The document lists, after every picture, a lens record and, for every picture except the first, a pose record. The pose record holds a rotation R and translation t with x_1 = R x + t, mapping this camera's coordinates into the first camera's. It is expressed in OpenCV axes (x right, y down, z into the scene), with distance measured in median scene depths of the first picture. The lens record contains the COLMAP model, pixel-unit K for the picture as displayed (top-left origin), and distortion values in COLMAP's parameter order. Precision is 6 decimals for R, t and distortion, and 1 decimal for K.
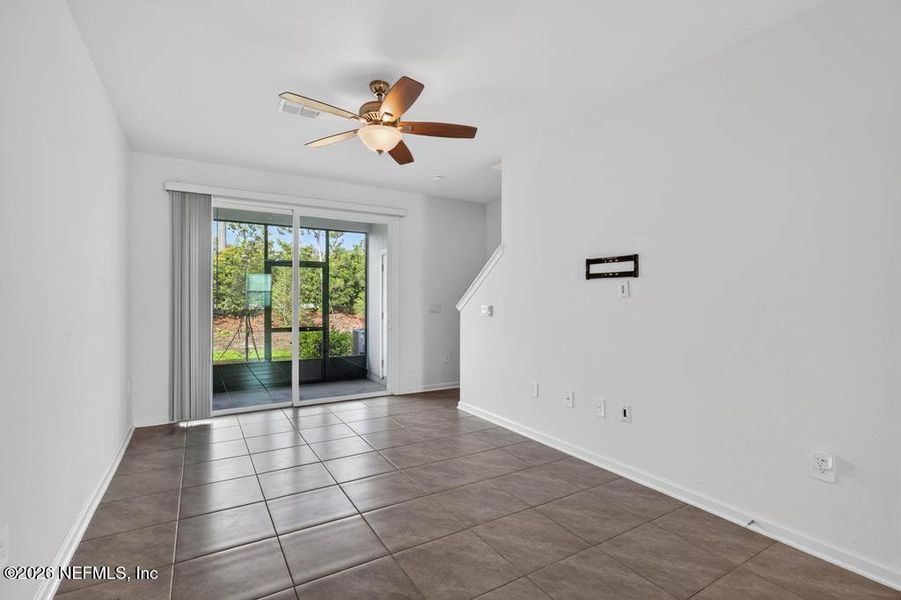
lens RADIAL K [[417.2, 0, 450.5], [0, 417.2, 300.0], [0, 0, 1]] dist [0.000302, -0.000391]
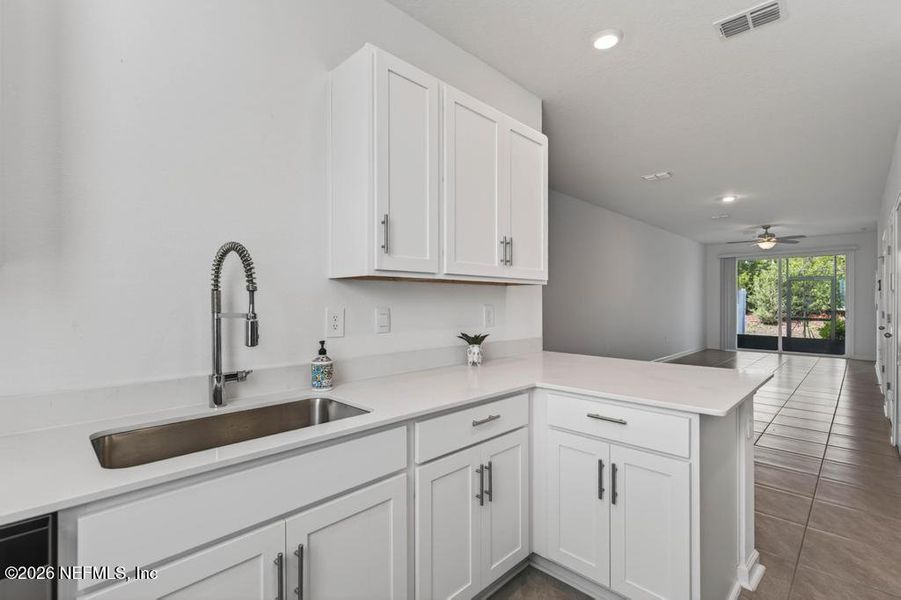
lens RADIAL K [[416.9, 0, 471.7], [0, 416.9, 303.2], [0, 0, 1]] dist [0.000255, 0.000174]
pose [[0.275562, 0.000919, -0.961283, 0.673736], [0.000393, 0.999999, 0.001068, 0.006986], [0.961283, -0.000672, 0.275562, -0.576703]]
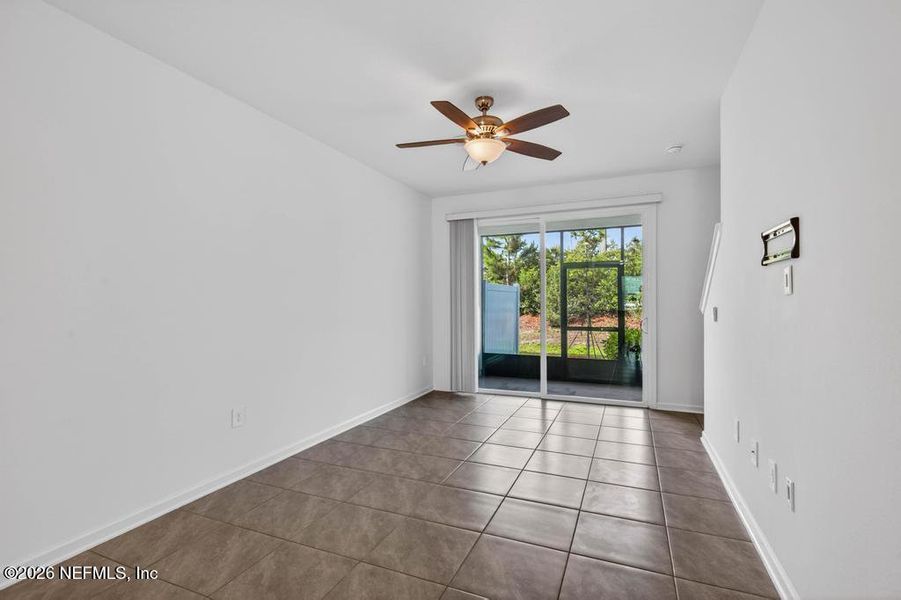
lens RADIAL K [[417.2, 0, 450.5], [0, 417.2, 300.0], [0, 0, 1]] dist [0.000302, -0.000391]
pose [[0.582968, -0.005654, -0.812476, 0.214582], [0.004925, 0.999982, -0.003425, 0.000851], [0.812481, -0.002004, 0.582985, 0.099120]]
